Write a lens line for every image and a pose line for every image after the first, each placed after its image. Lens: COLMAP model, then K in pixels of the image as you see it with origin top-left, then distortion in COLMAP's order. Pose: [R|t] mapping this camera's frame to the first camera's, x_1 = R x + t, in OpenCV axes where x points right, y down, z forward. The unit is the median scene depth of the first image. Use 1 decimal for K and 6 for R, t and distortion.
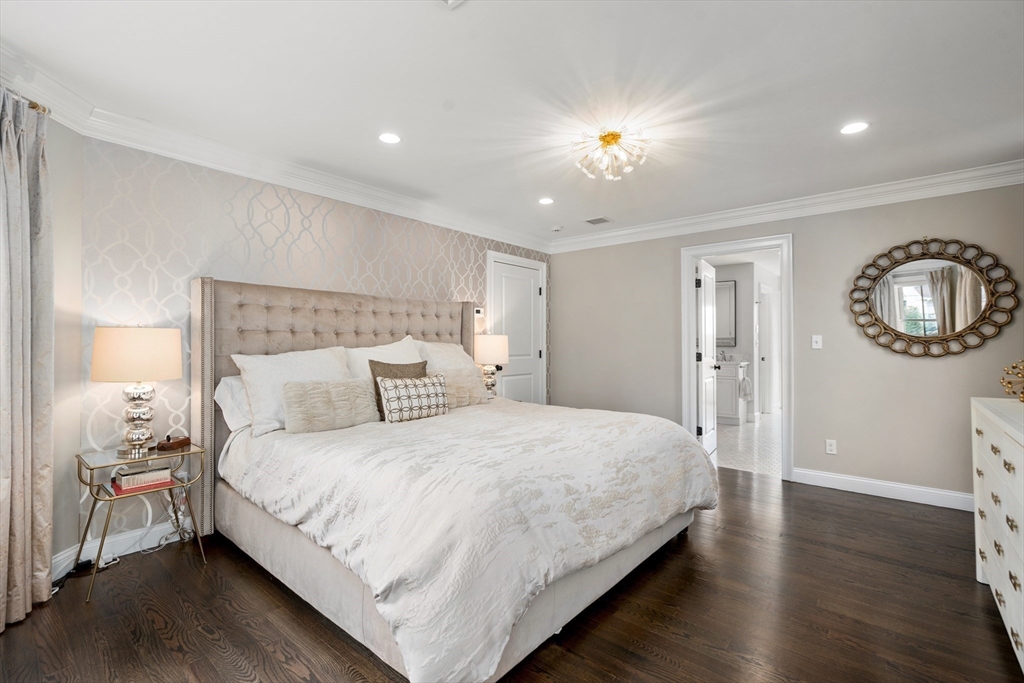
lens RADIAL K [[461.1, 0, 512.0], [0, 461.1, 341.5], [0, 0, 1]] dist [0.161187, -0.000029]
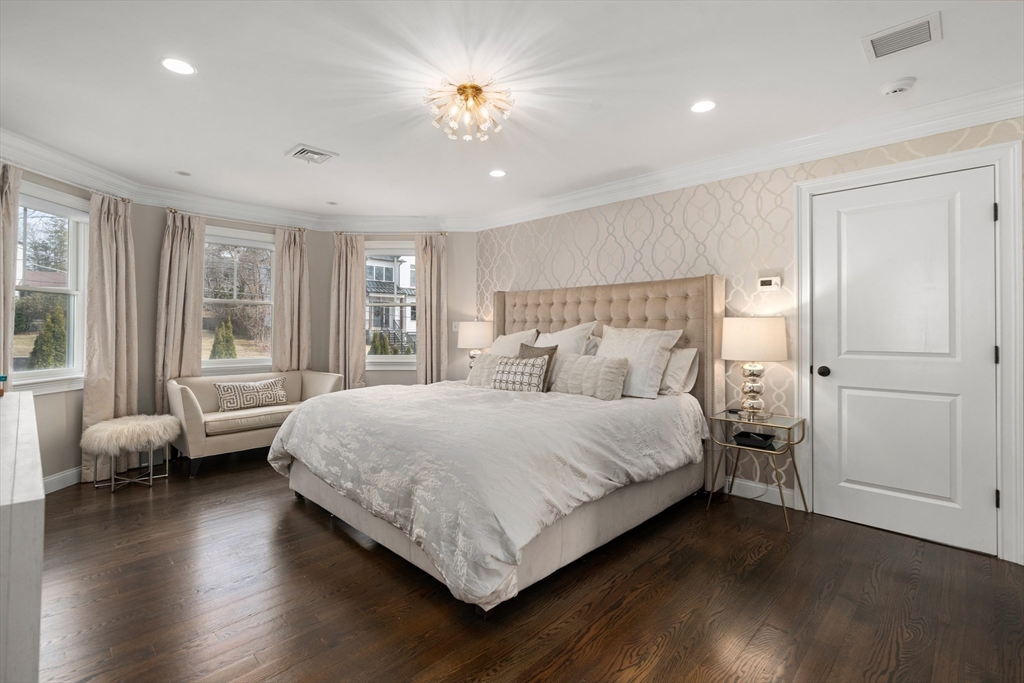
lens RADIAL K [[464.3, 0, 505.7], [0, 464.3, 343.9], [0, 0, 1]] dist [-0.001099, -0.000191]
pose [[-0.075853, 0.032406, -0.996592, 0.588135], [-0.004367, 0.999451, 0.032831, 0.003428], [0.997109, 0.006842, -0.075670, 0.631616]]
